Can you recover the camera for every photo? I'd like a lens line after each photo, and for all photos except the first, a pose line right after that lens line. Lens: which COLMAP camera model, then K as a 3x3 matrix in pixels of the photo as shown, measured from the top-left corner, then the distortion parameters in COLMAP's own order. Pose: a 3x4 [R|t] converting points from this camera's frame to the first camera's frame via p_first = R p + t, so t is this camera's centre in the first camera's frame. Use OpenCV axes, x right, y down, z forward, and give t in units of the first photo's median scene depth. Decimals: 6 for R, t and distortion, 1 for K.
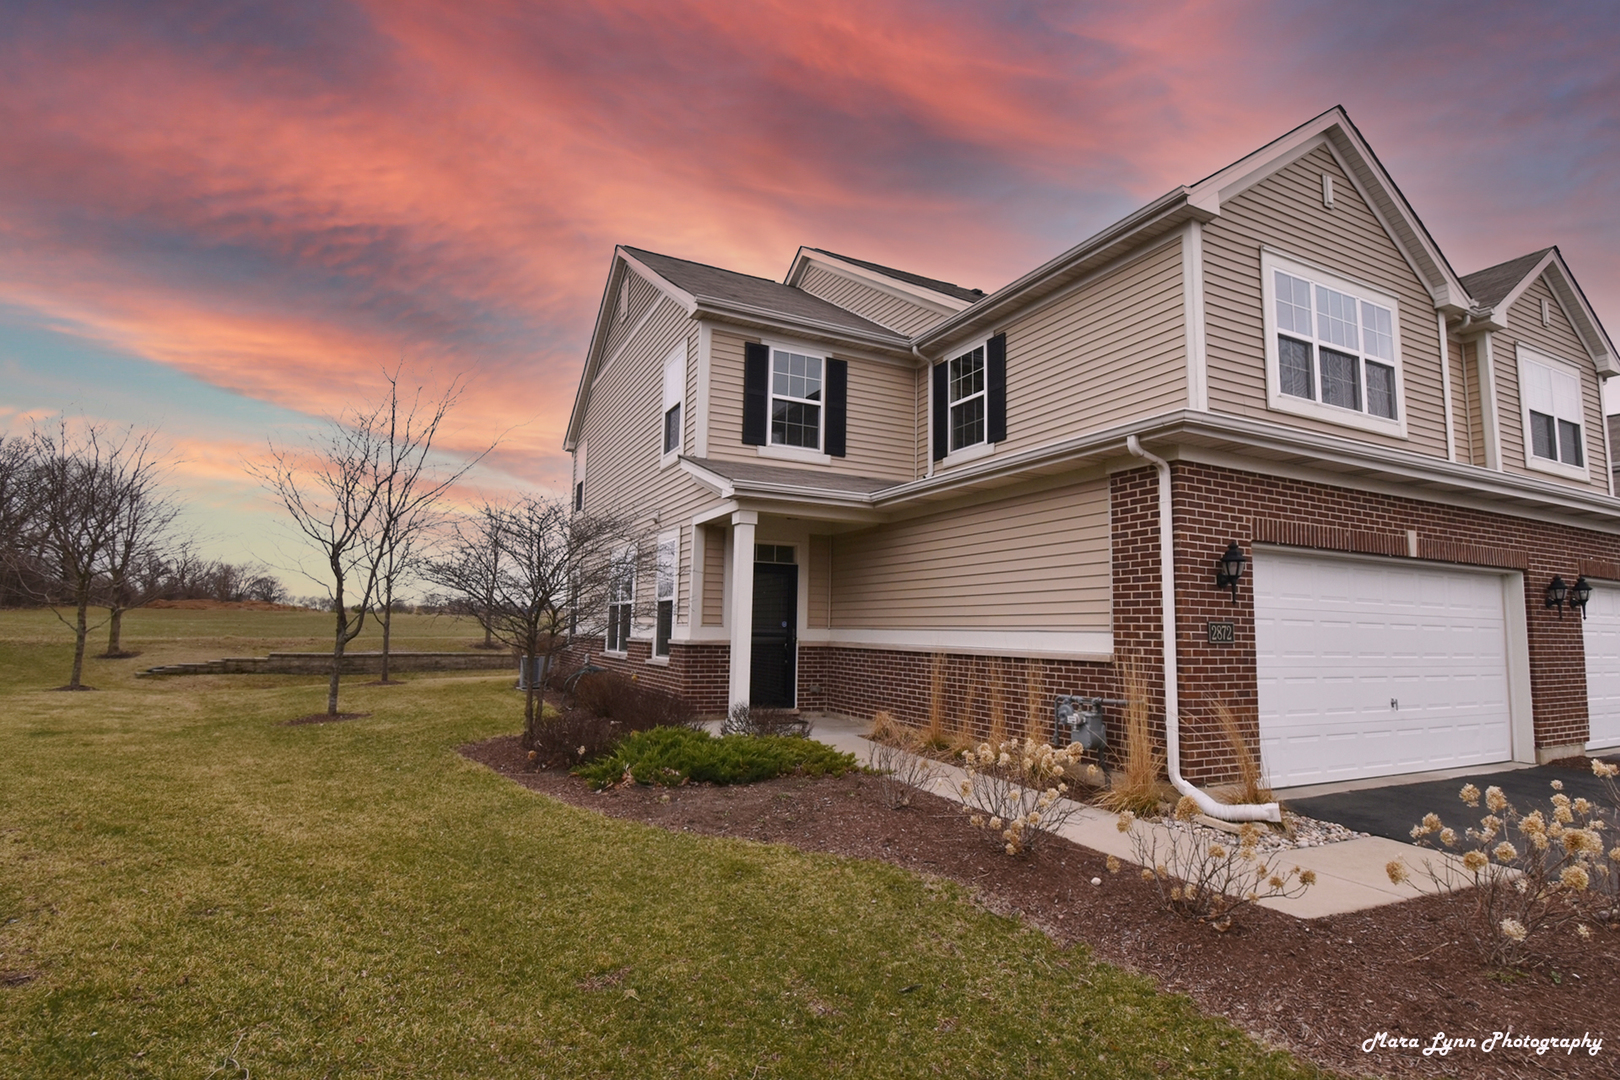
lens RADIAL K [[804.4, 0, 810.0], [0, 804.4, 540.0], [0, 0, 1]] dist [0.016208, -0.026683]
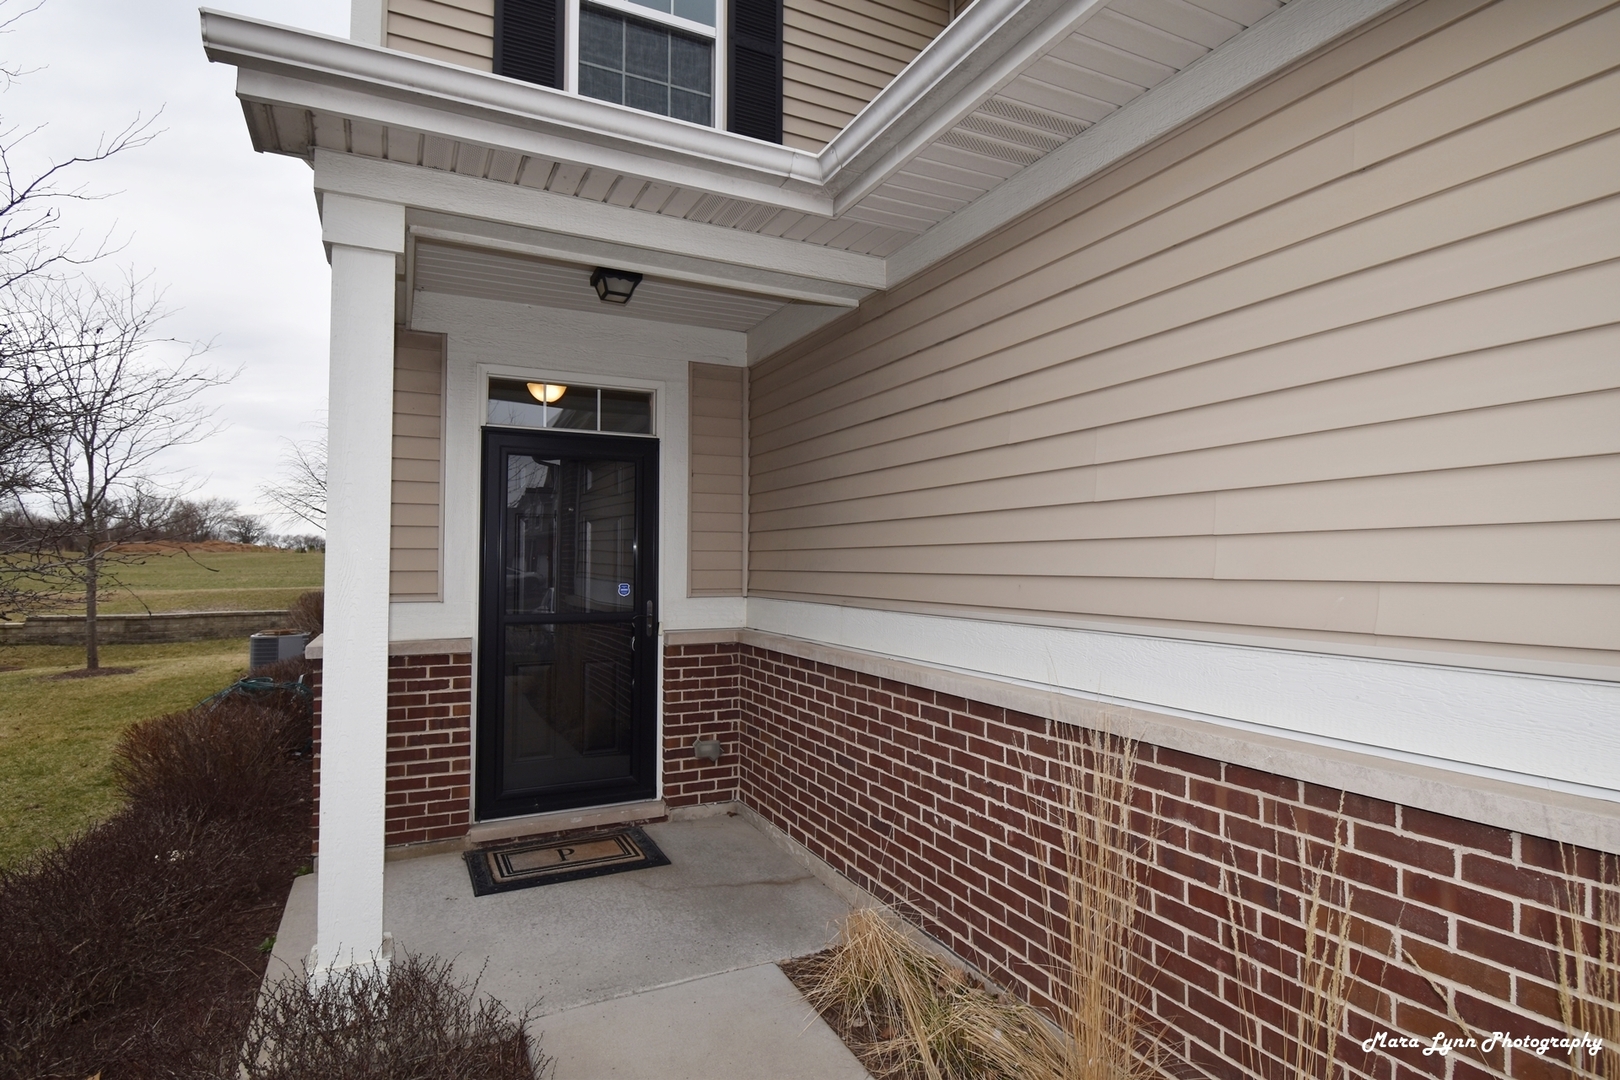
lens RADIAL K [[836.8, 0, 810.0], [0, 836.8, 540.0], [0, 0, 1]] dist [0.014421, -0.025588]
pose [[0.999827, -0.016594, -0.008442, 0.066430], [0.017259, 0.996157, 0.085863, 0.050324], [0.006985, -0.085994, 0.996271, 0.637061]]
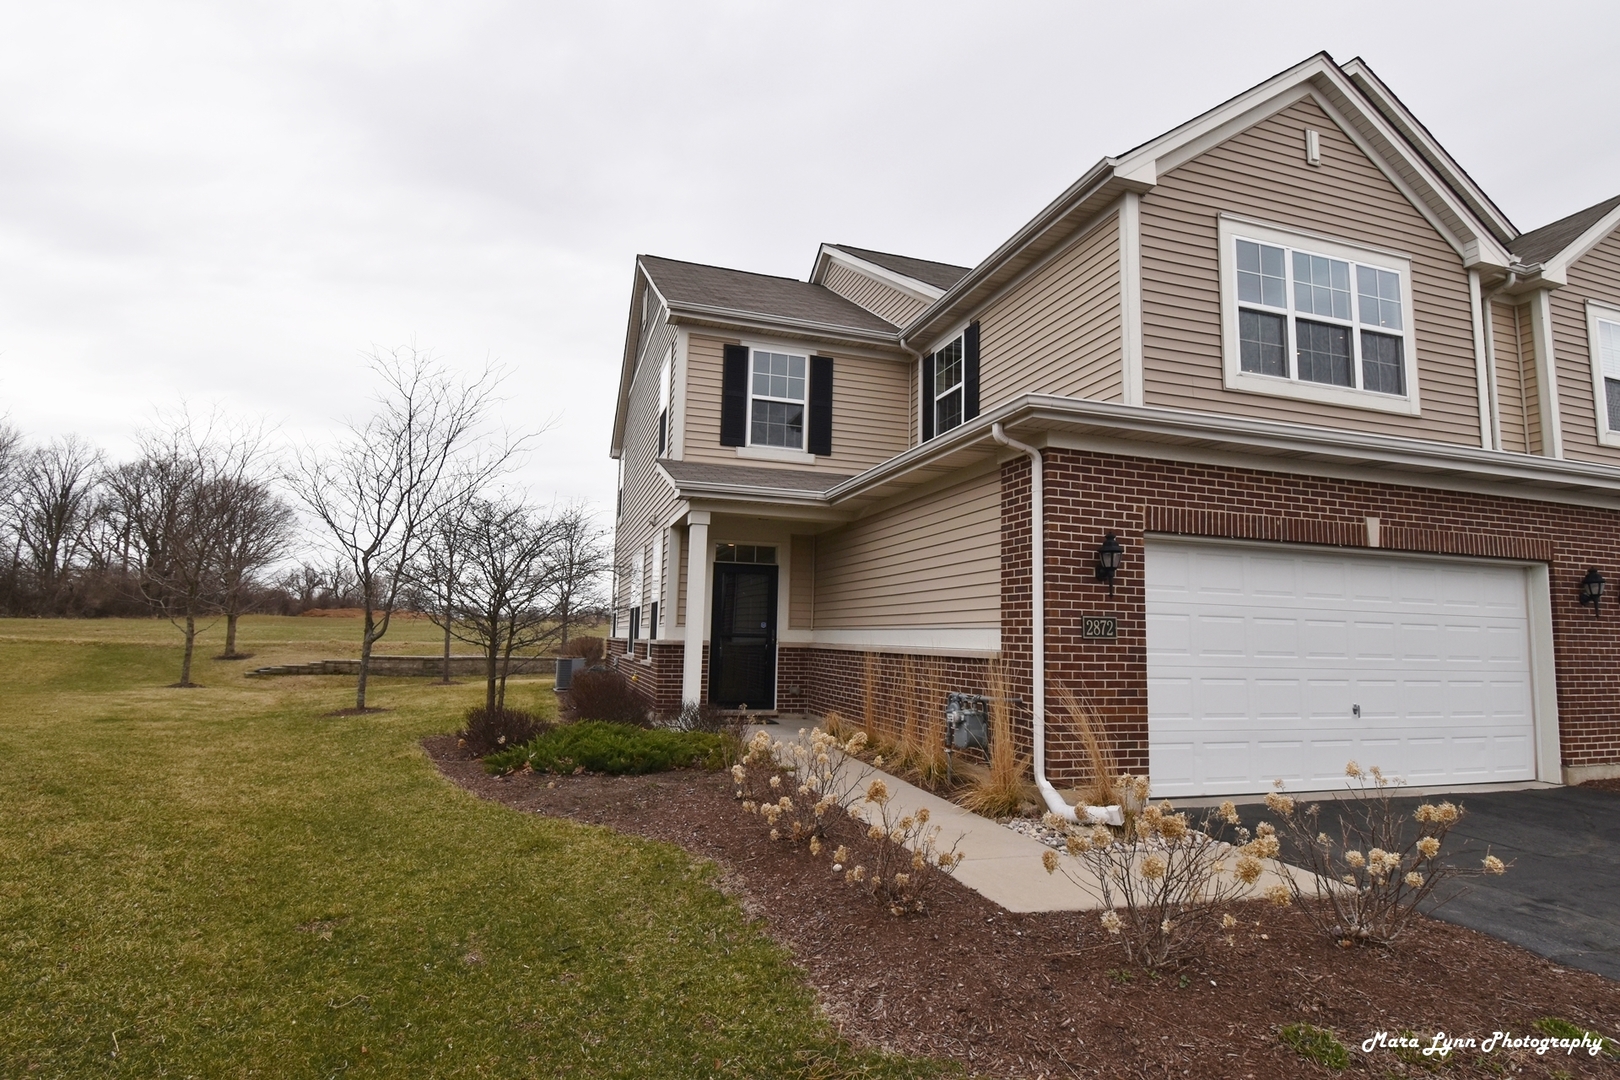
lens RADIAL K [[836.8, 0, 810.0], [0, 836.8, 540.0], [0, 0, 1]] dist [0.014421, -0.025588]
pose [[0.987870, -0.014200, -0.154632, 0.199270], [0.013051, 0.999879, -0.008442, 0.009509], [0.154733, 0.006321, 0.987936, -0.016433]]
